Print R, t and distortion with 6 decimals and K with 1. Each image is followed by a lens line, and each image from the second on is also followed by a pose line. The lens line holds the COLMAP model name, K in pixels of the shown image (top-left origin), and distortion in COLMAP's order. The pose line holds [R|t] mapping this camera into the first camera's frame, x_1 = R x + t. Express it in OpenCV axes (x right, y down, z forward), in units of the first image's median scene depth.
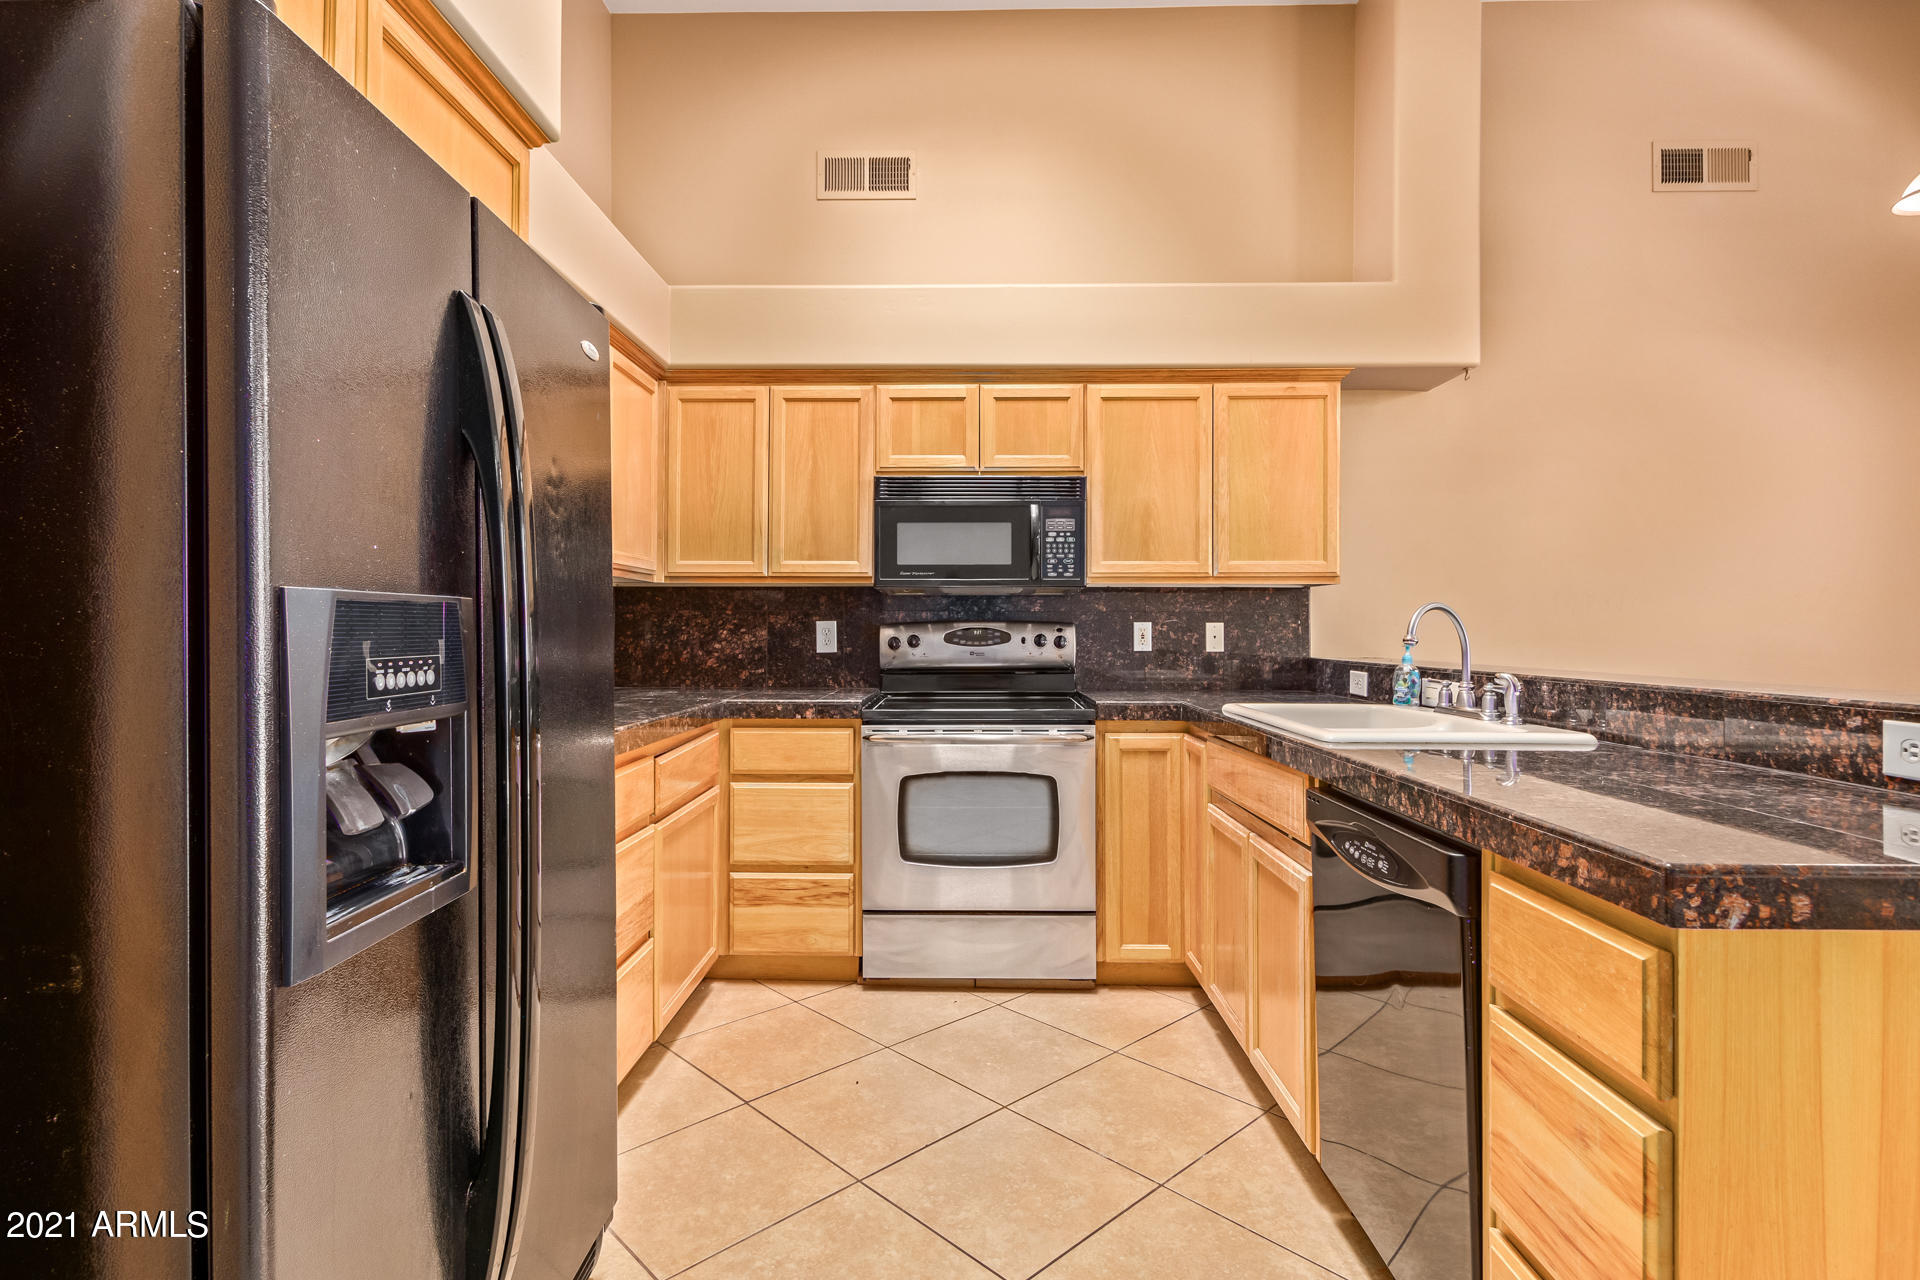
lens RADIAL K [[939.6, 0, 958.3], [0, 939.6, 624.4], [0, 0, 1]] dist [0.007499, 0.000426]
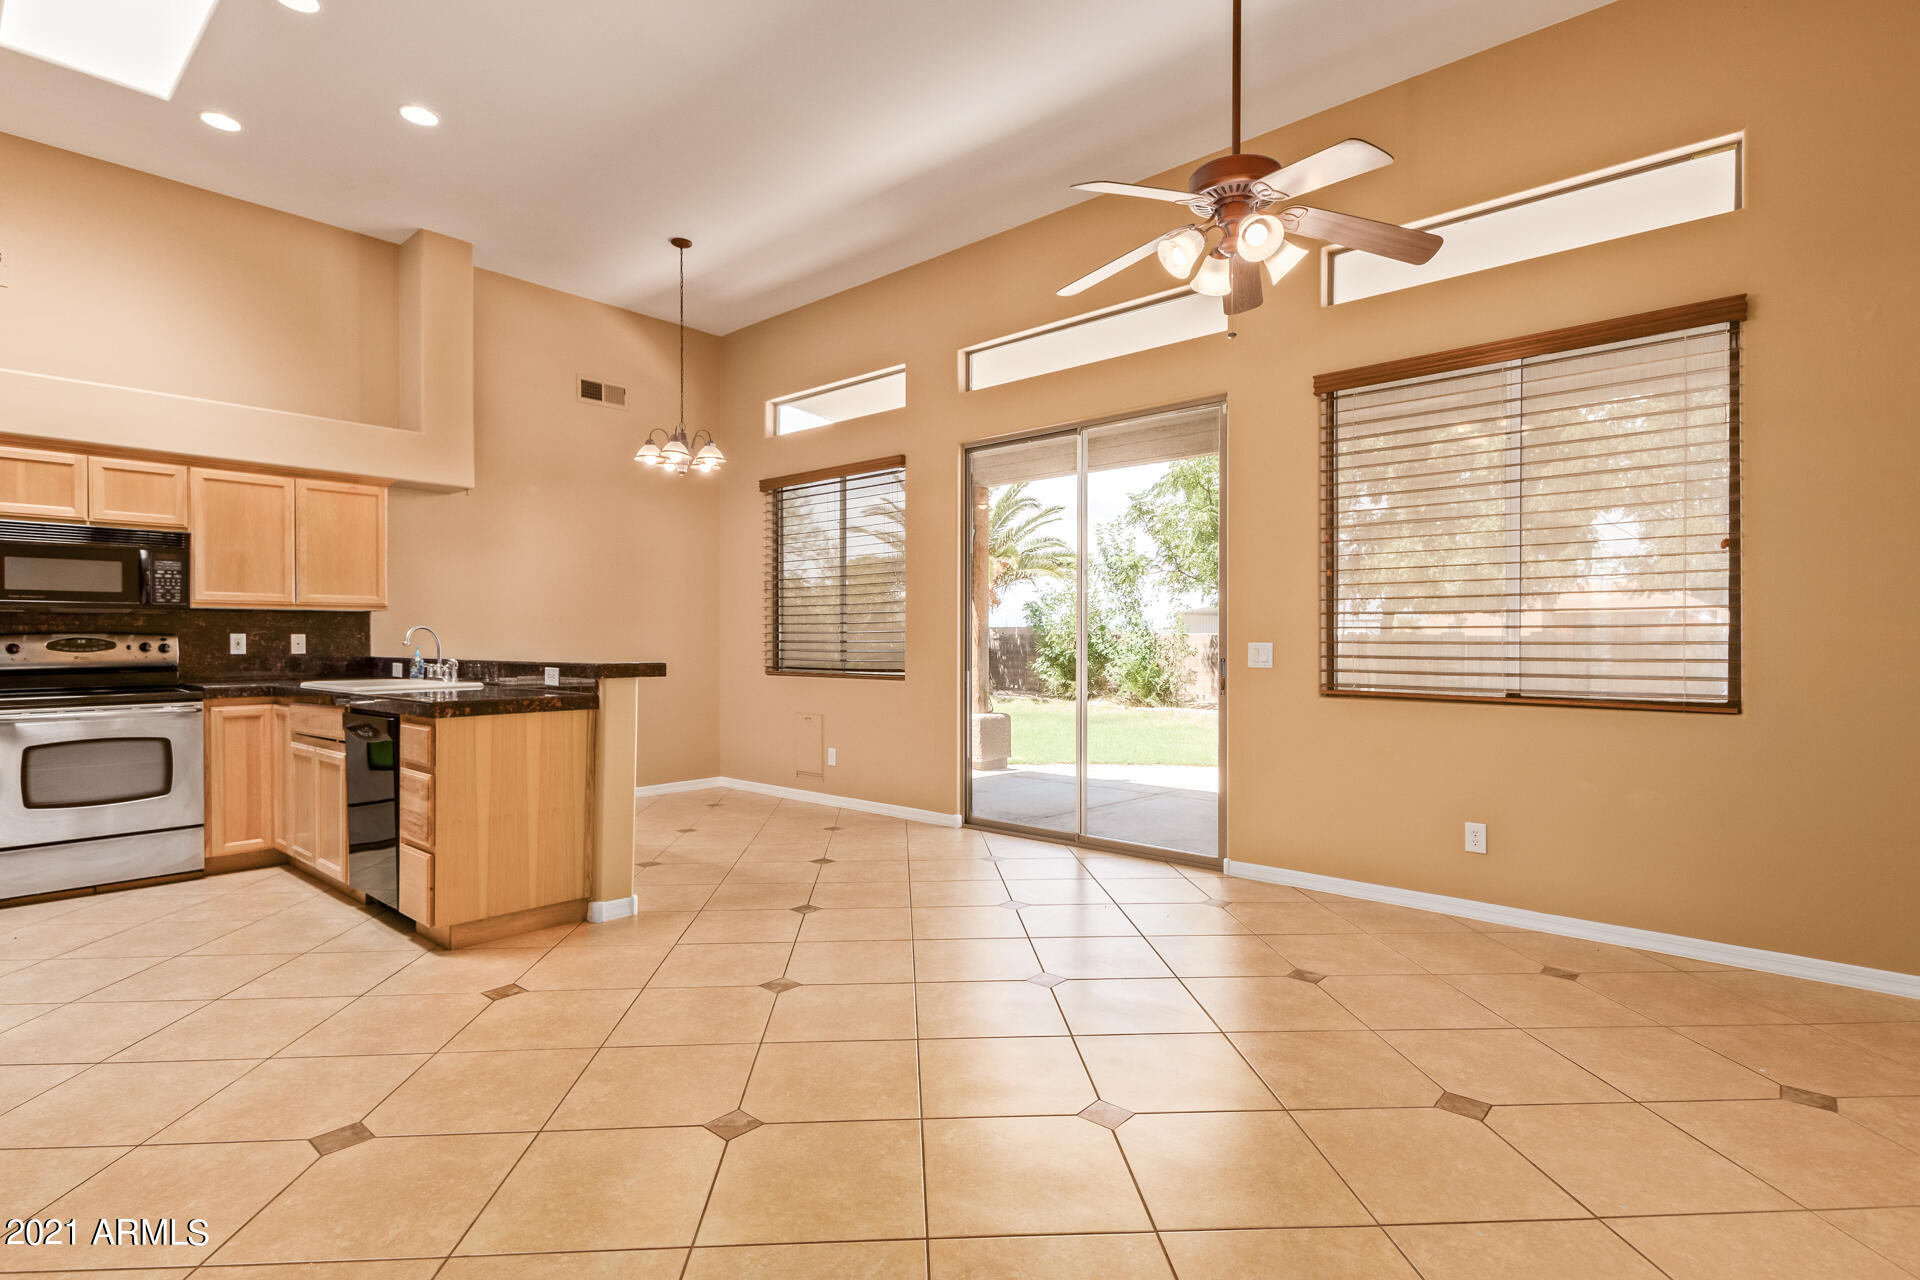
lens RADIAL K [[938.6, 0, 954.8], [0, 938.6, 640.6], [0, 0, 1]] dist [0.004168, 0.000401]
pose [[0.648769, -0.004476, 0.760972, -0.212223], [-0.002169, 0.999968, 0.007731, -0.006152], [-0.760982, -0.006666, 0.648738, -0.866133]]
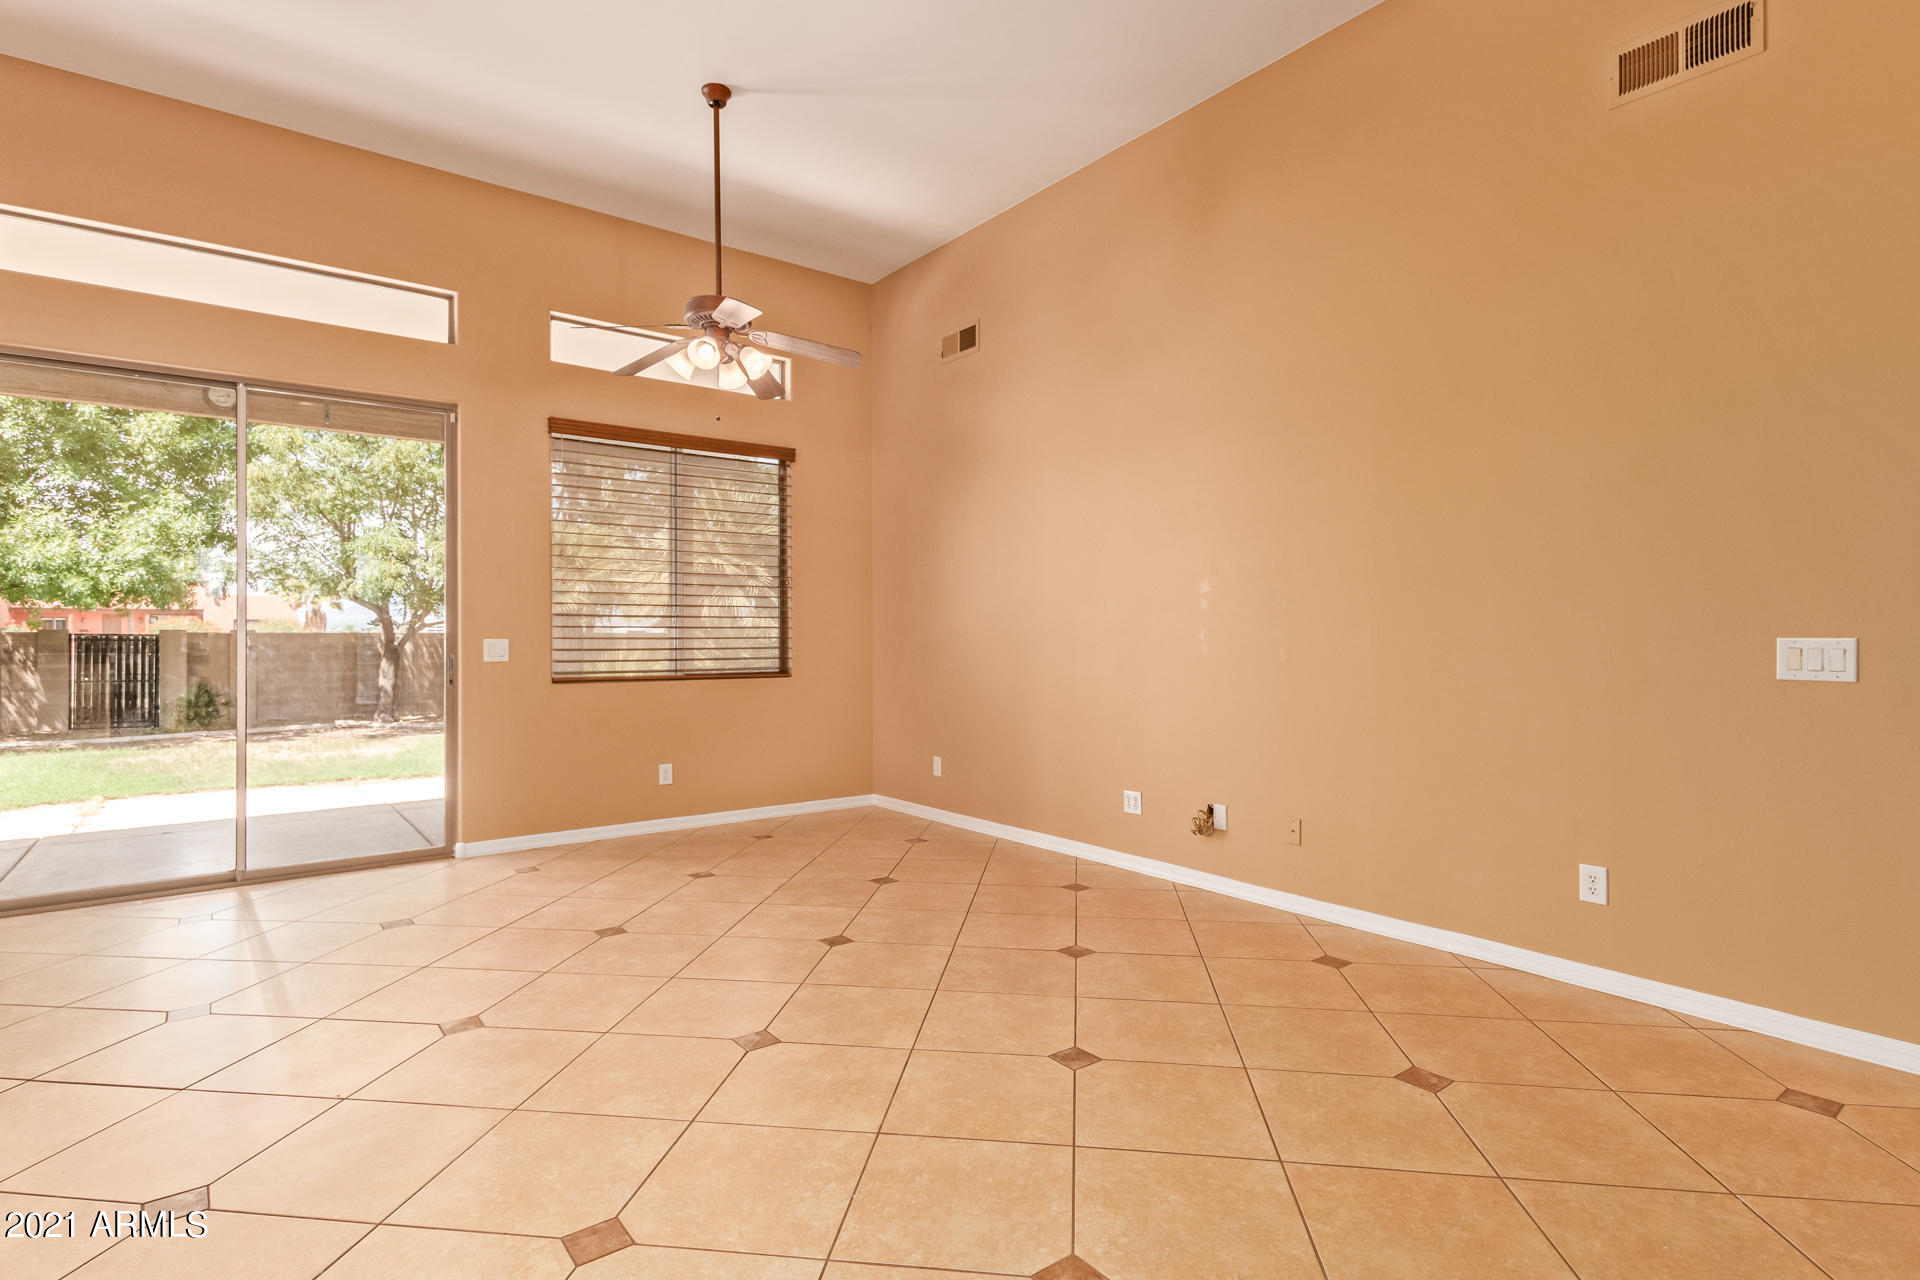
lens RADIAL K [[939.6, 0, 958.3], [0, 939.6, 624.4], [0, 0, 1]] dist [0.007499, 0.000426]
pose [[-0.632211, 0.008069, 0.774754, -0.561403], [-0.004240, 0.999895, -0.013874, 0.001092], [-0.774785, -0.012057, -0.632110, 0.121369]]
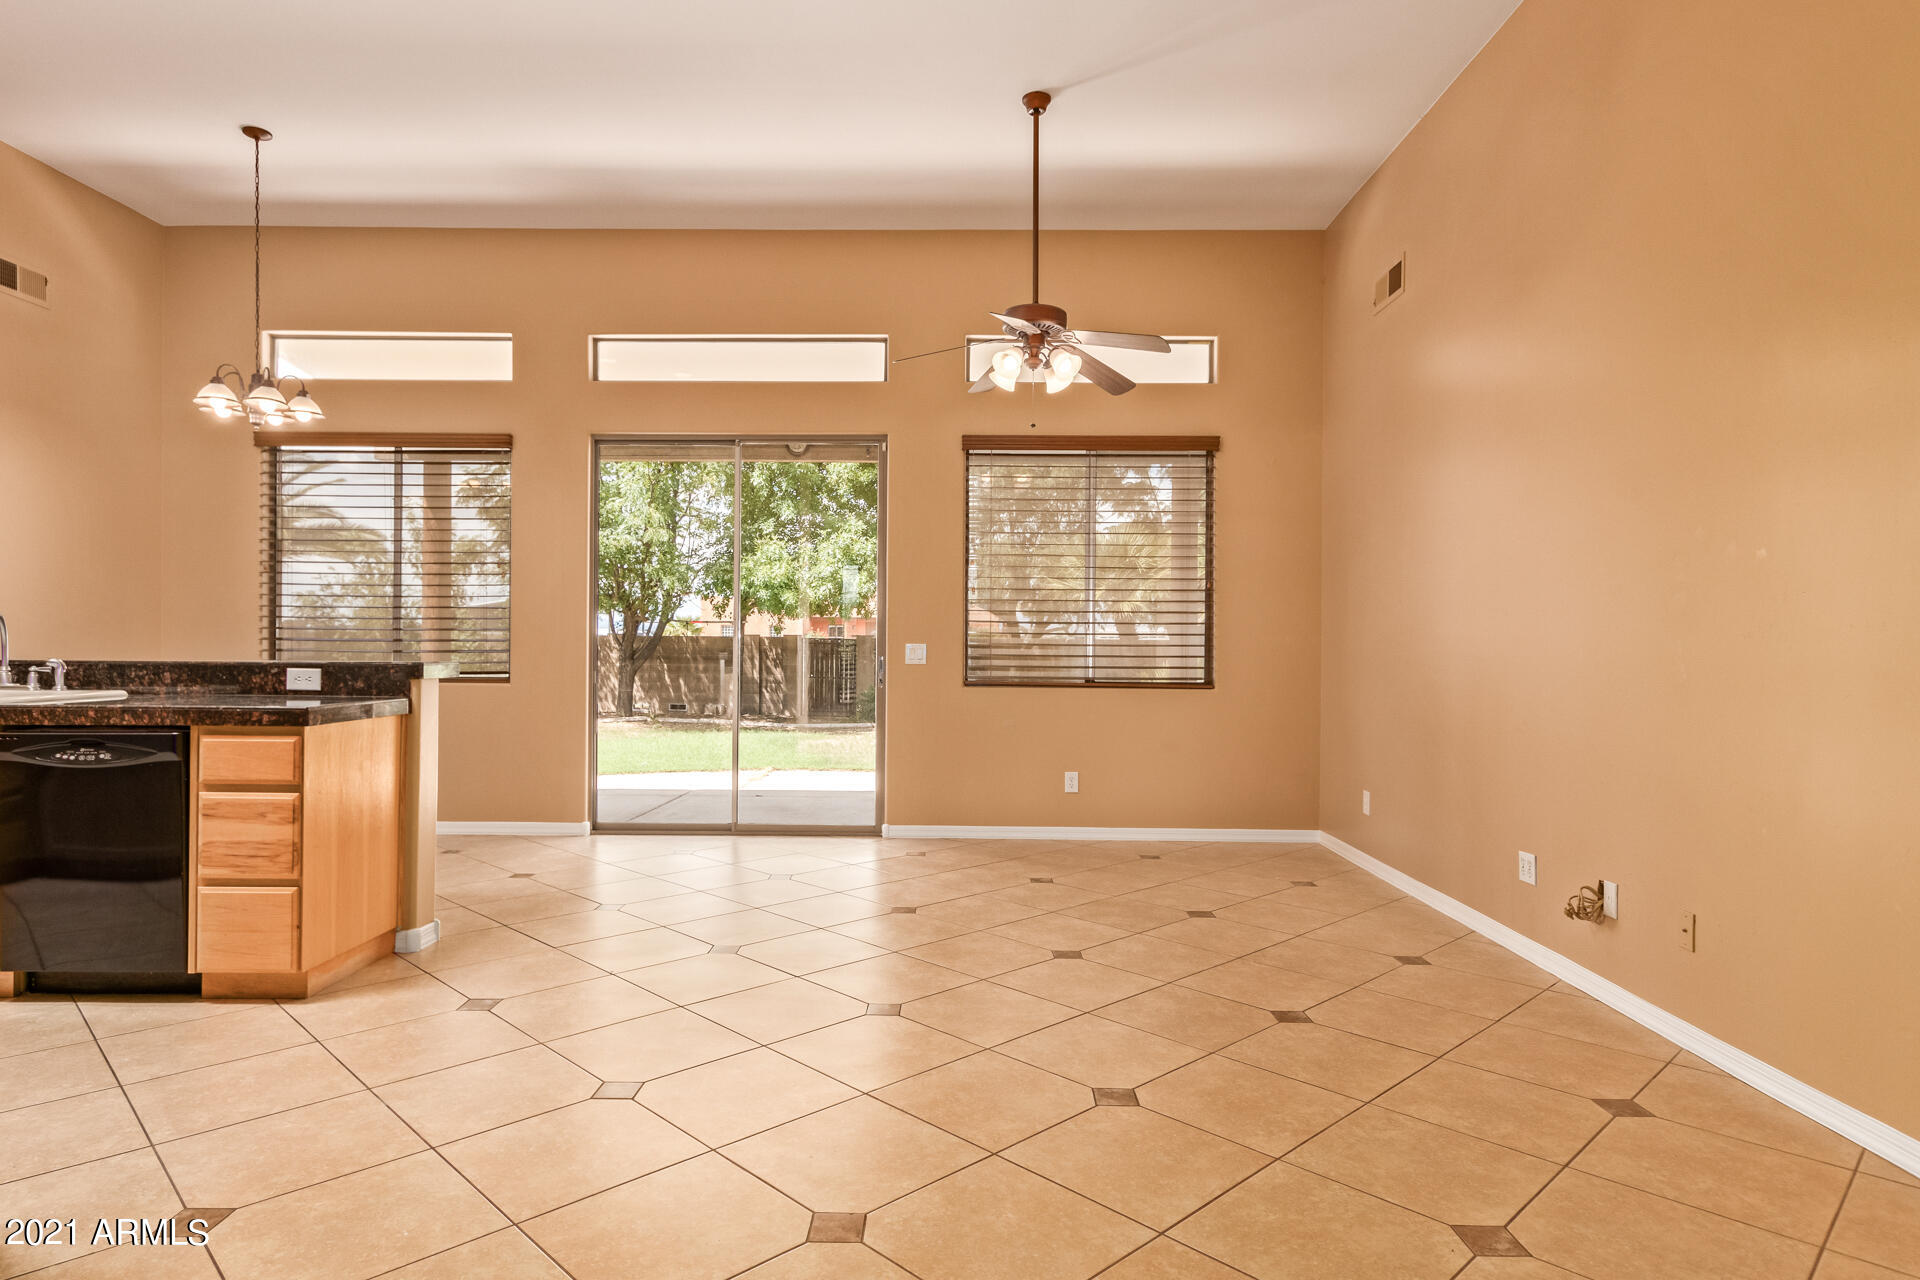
lens RADIAL K [[1086.1, 0, 960.0], [0, 1086.1, 640.0], [0, 0, 1]] dist [0.004554, 0.000002]
pose [[-0.019986, -0.000300, 0.999800, -0.862717], [-0.014330, 0.999897, 0.000013, -0.001229], [-0.999698, -0.014327, -0.019988, -0.328544]]
